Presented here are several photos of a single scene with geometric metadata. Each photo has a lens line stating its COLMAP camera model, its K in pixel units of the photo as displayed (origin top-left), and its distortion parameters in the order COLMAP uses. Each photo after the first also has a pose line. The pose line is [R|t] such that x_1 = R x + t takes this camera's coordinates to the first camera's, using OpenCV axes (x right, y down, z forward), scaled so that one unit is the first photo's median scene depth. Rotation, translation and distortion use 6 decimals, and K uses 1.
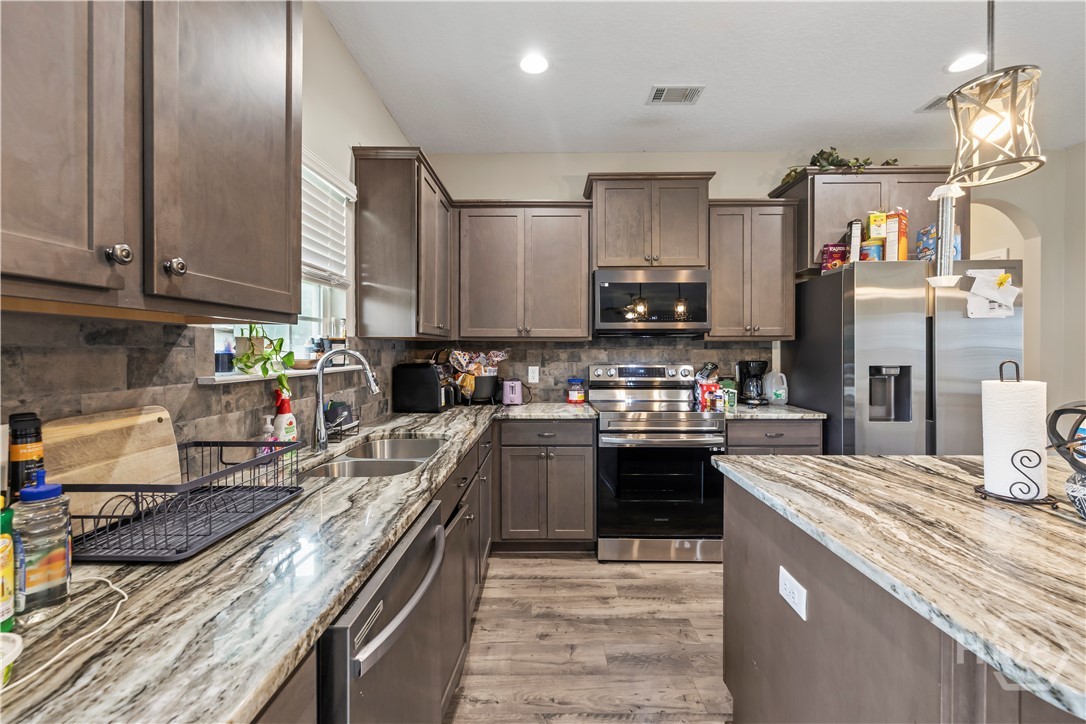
lens RADIAL K [[459.9, 0, 539.0], [0, 459.9, 356.2], [0, 0, 1]] dist [-0.000211, 0.000571]
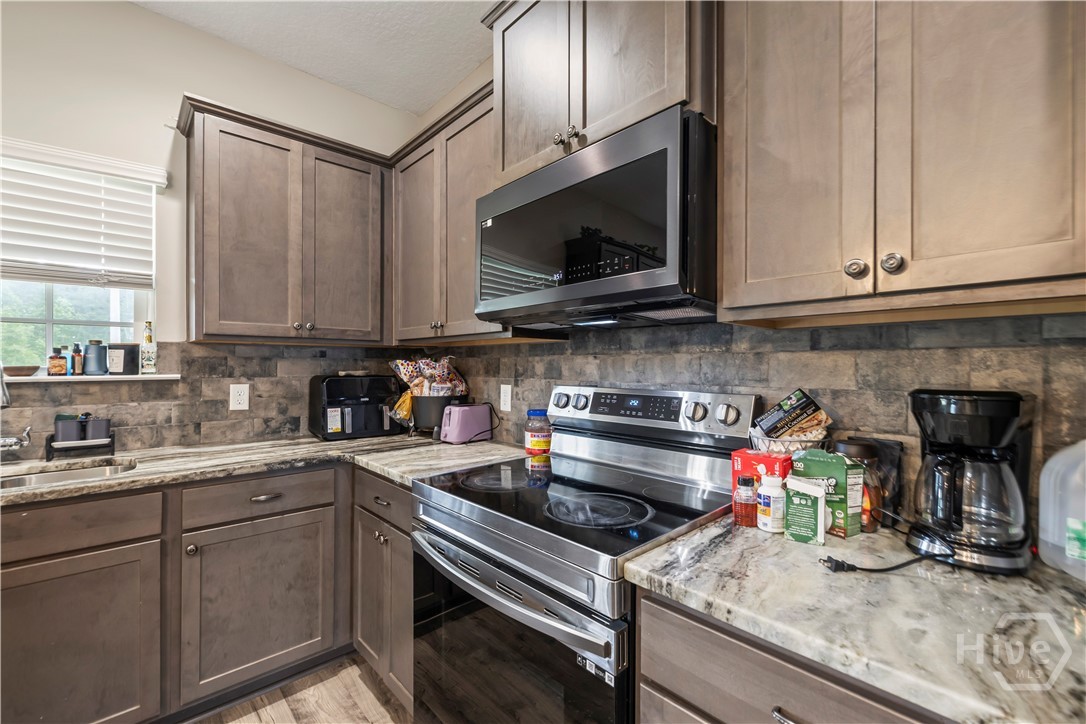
lens RADIAL K [[459.9, 0, 538.5], [0, 459.9, 364.8], [0, 0, 1]] dist [-0.000211, 0.000571]
pose [[0.680729, 0.000773, -0.732535, 0.534623], [-0.011973, 0.999878, -0.010071, 0.001372], [0.732438, 0.015626, 0.680655, 0.693157]]
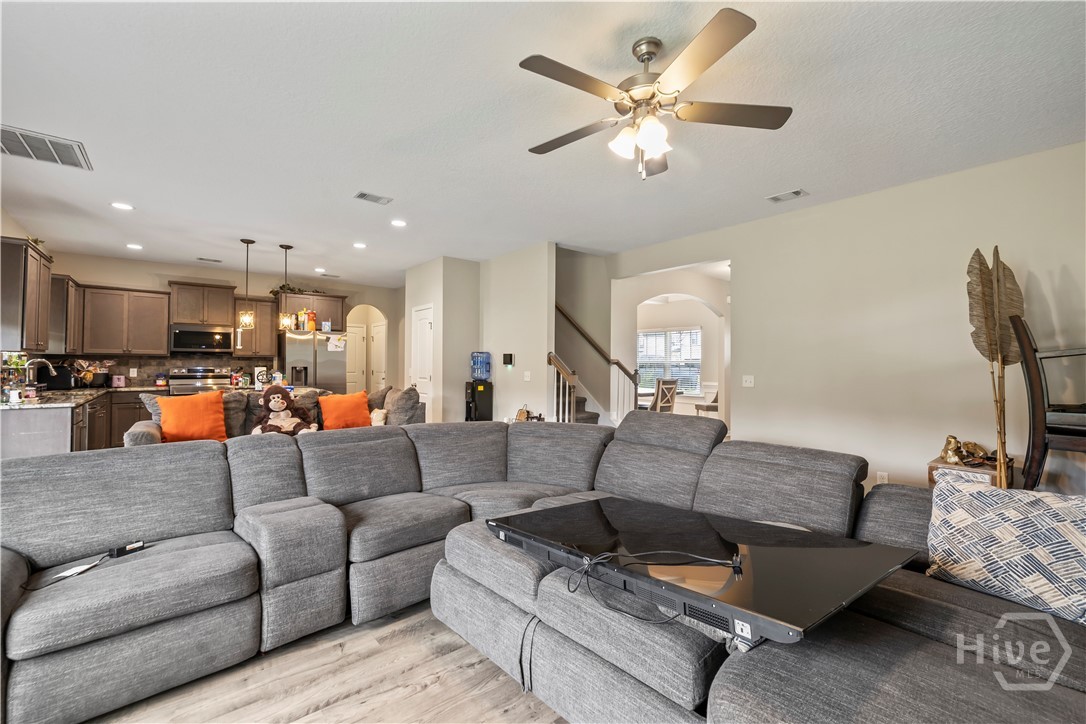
lens RADIAL K [[459.9, 0, 548.8], [0, 459.9, 355.0], [0, 0, 1]] dist [-0.000211, 0.000571]
pose [[0.769053, 0.017088, 0.638957, 0.107788], [0.000783, 0.999617, -0.027677, 0.023512], [-0.639185, 0.021785, 0.768744, -1.854242]]
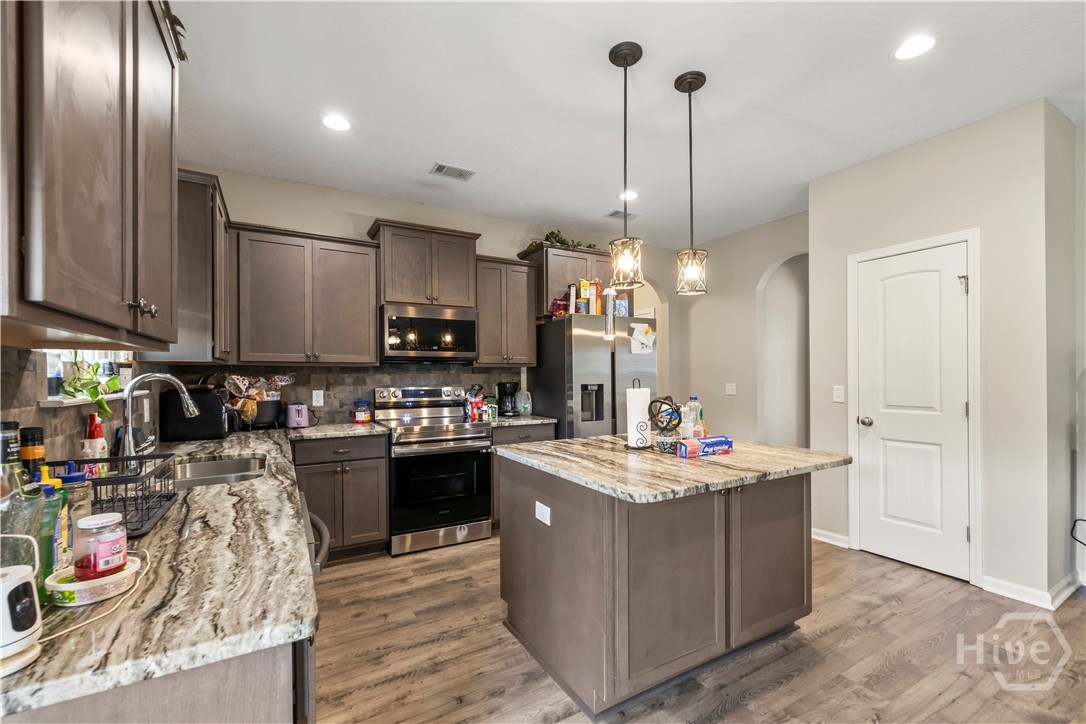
lens RADIAL K [[459.9, 0, 540.9], [0, 459.9, 372.7], [0, 0, 1]] dist [-0.000211, 0.000571]
pose [[0.863649, -0.000883, 0.504092, -0.114777], [0.010187, 0.999825, -0.015701, 0.004373], [-0.503990, 0.018696, 0.863507, -0.175347]]
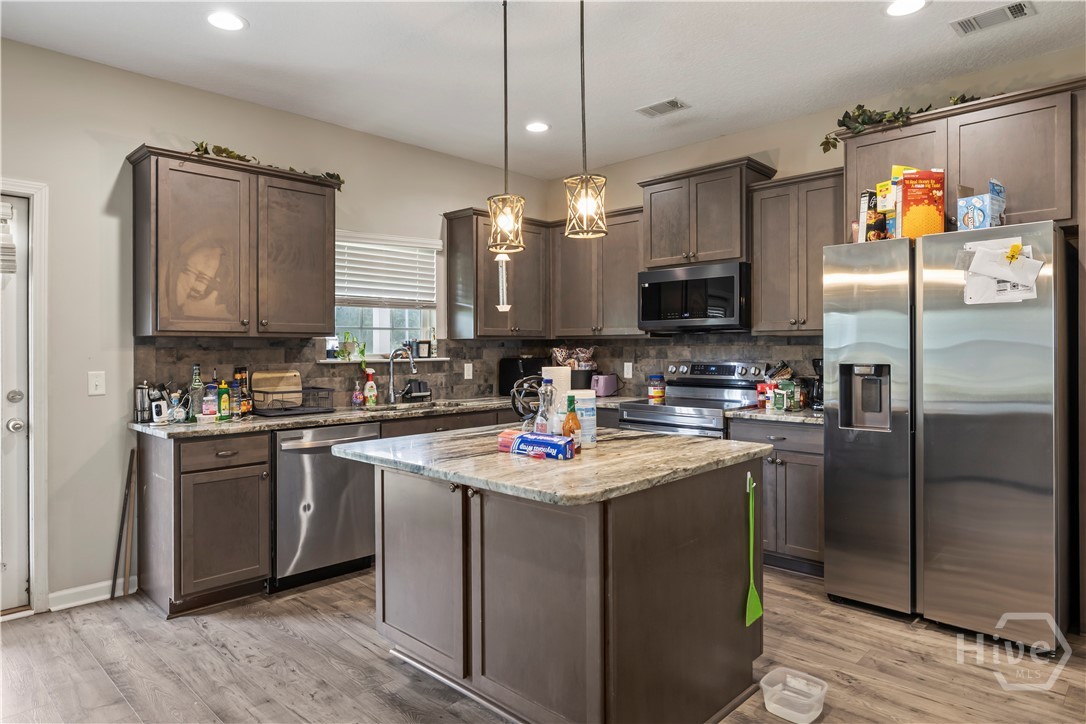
lens RADIAL K [[652.0, 0, 528.4], [0, 652.0, 351.4], [0, 0, 1]] dist [-0.008758, -0.000990]
pose [[0.718635, 0.000679, -0.695387, 0.978211], [-0.004756, 0.999981, -0.003939, 0.004117], [0.695371, 0.006138, 0.718625, -0.262995]]
